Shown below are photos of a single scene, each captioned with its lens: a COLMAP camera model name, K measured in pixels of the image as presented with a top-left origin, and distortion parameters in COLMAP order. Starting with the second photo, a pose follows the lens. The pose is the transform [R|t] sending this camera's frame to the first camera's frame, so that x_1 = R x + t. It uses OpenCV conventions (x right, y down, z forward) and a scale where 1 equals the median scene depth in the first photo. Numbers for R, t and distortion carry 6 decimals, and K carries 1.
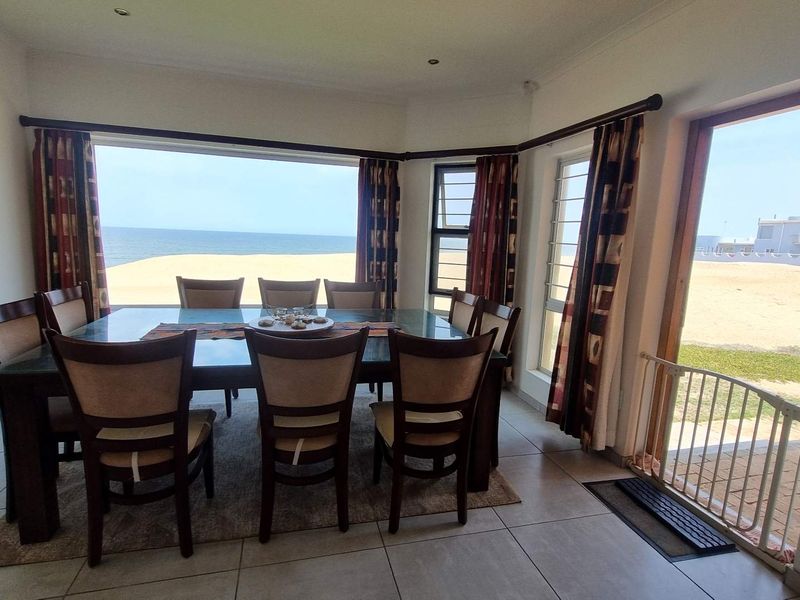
lens RADIAL K [[415.3, 0, 397.3], [0, 415.3, 305.5], [0, 0, 1]] dist [0.003136, -0.001511]
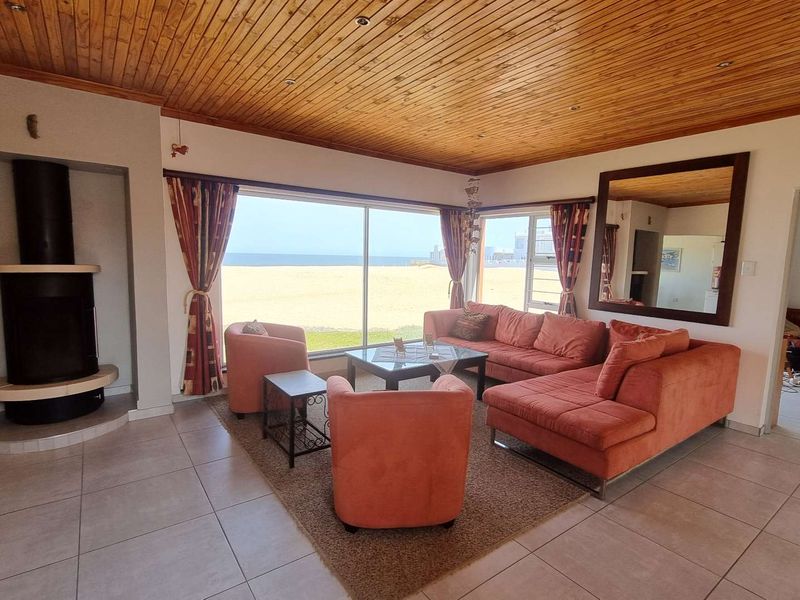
lens RADIAL K [[421.3, 0, 397.7], [0, 421.3, 304.4], [0, 0, 1]] dist [0.003718, -0.002010]
pose [[0.932030, -0.057263, 0.357828, 1.194405], [0.069904, 0.997300, -0.022483, 0.161843], [-0.355575, 0.045968, 0.933517, -0.784362]]
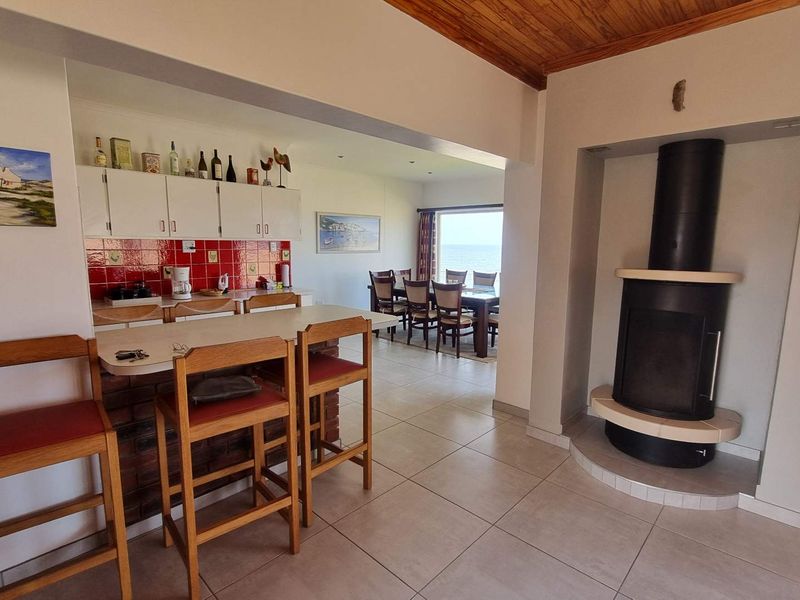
lens RADIAL K [[415.3, 0, 397.3], [0, 415.3, 305.5], [0, 0, 1]] dist [0.003136, -0.001511]
pose [[0.517542, 0.089428, -0.850972, 1.196239], [-0.131683, 0.991000, 0.024056, 0.099507], [0.845464, 0.099608, 0.524660, -0.394907]]
